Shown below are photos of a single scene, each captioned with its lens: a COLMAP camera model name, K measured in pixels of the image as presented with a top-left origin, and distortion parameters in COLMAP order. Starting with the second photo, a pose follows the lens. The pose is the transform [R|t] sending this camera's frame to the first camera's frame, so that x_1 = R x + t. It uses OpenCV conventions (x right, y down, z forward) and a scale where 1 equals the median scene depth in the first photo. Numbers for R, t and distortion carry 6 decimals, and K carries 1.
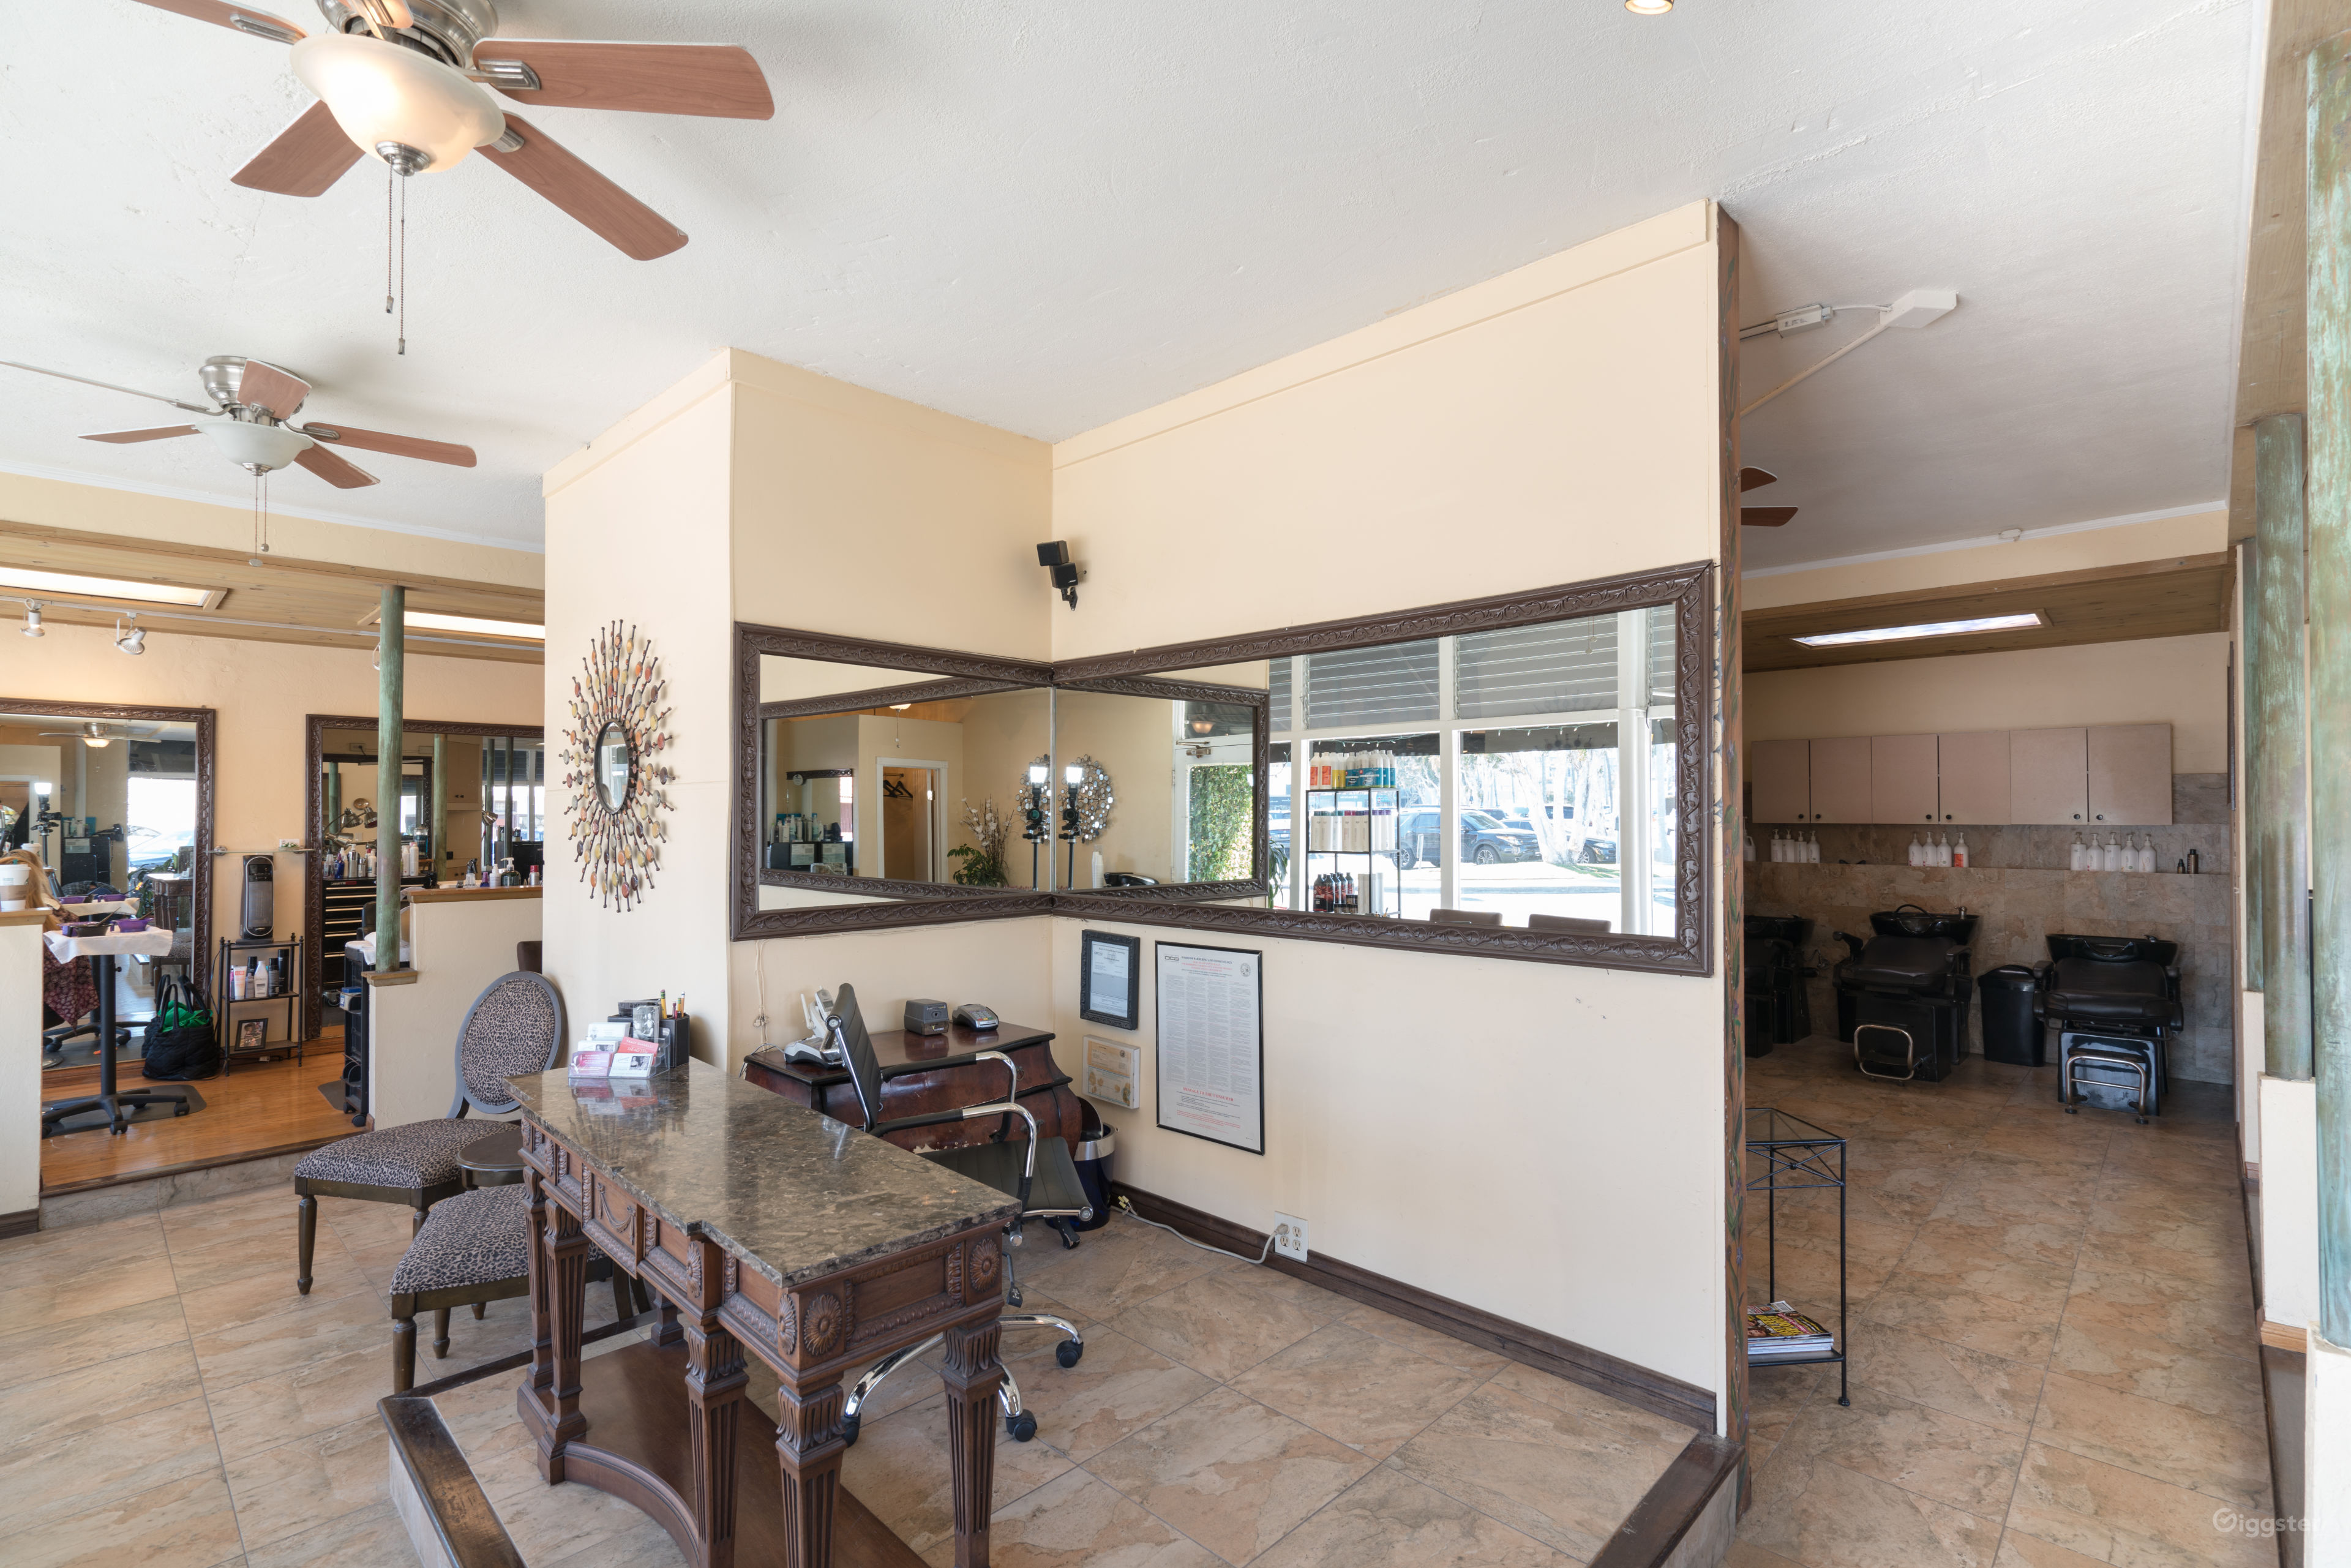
lens RADIAL K [[1064.3, 0, 1171.4], [0, 1064.3, 800.0], [0, 0, 1]] dist [-0.005874, 0.003811]
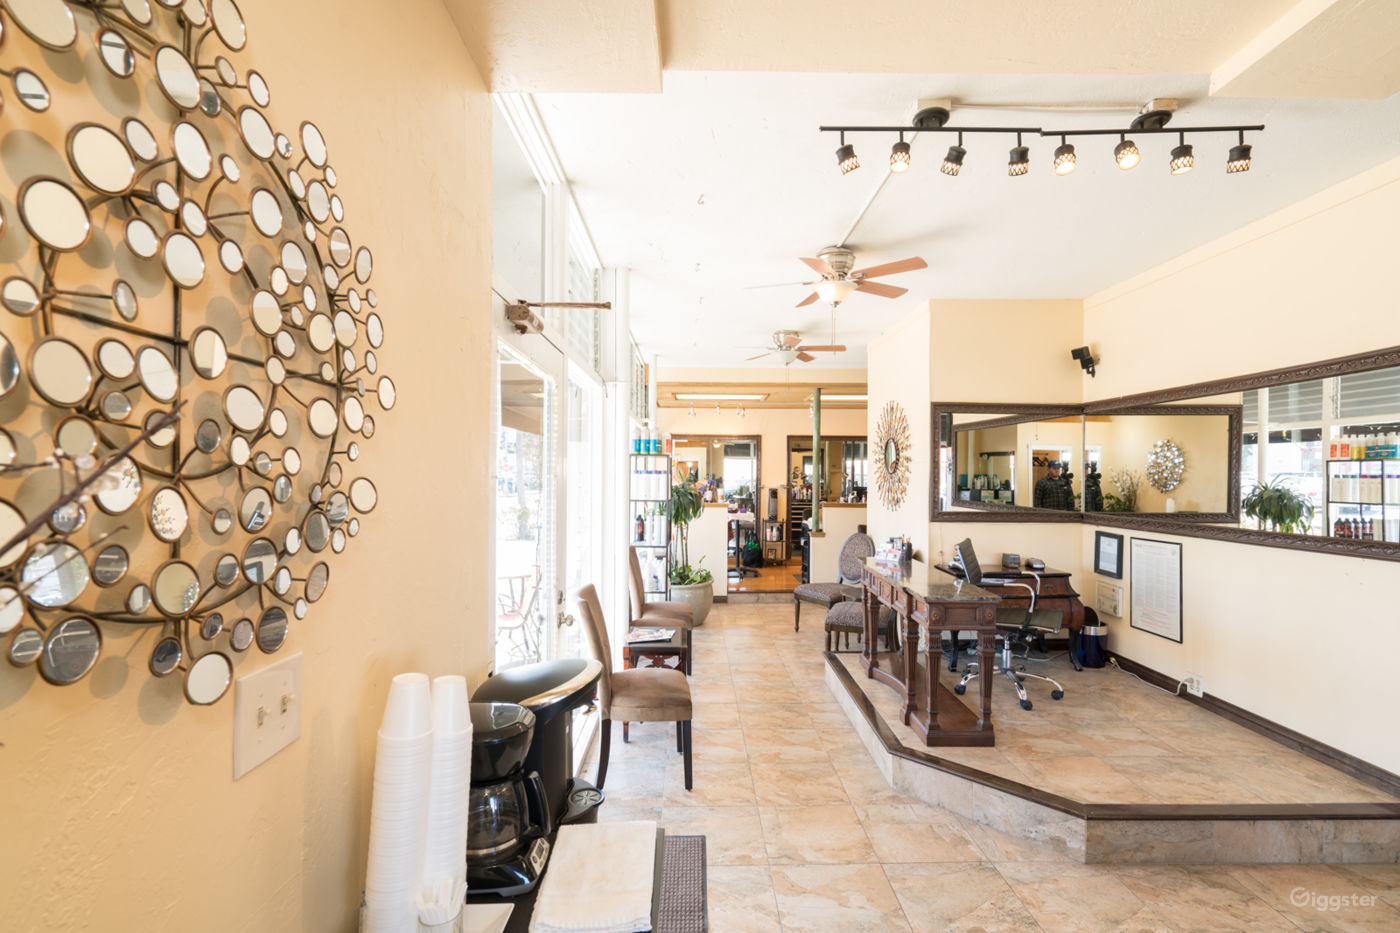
lens RADIAL K [[633.8, 0, 709.1], [0, 633.8, 474.8], [0, 0, 1]] dist [-0.005874, 0.003811]
pose [[0.712097, 0.006700, -0.702049, 0.179027], [0.002496, 0.999924, 0.012074, -0.003368], [0.702077, -0.010350, 0.712026, -0.302956]]
